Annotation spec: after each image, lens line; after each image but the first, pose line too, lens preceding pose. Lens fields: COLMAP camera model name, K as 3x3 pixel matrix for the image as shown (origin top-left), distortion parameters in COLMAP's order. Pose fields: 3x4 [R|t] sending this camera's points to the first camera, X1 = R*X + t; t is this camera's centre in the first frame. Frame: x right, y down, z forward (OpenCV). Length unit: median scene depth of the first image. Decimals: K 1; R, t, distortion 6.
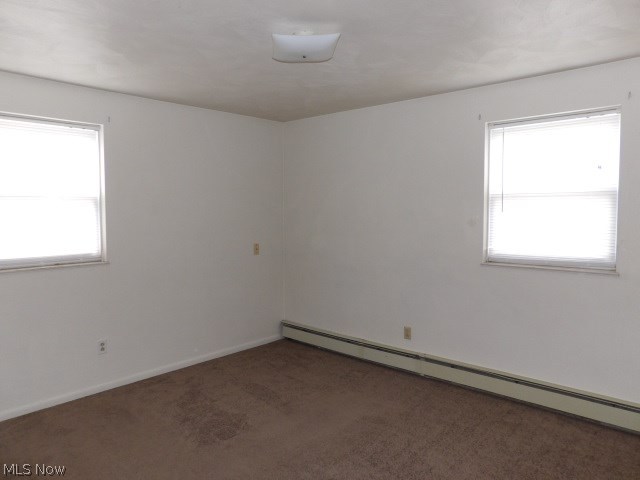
lens RADIAL K [[484.1, 0, 320.0], [0, 484.1, 240.0], [0, 0, 1]] dist [-0.006998, 0.128097]
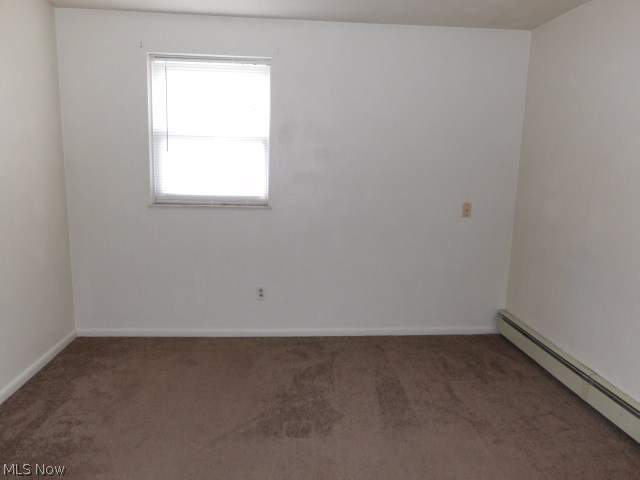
lens RADIAL K [[484.1, 0, 320.0], [0, 484.1, 240.0], [0, 0, 1]] dist [-0.006998, 0.128097]
pose [[0.726989, 0.138270, -0.672583, 0.272993], [-0.073283, 0.989545, 0.124221, -0.015170], [0.682727, -0.041019, 0.729521, 0.366501]]
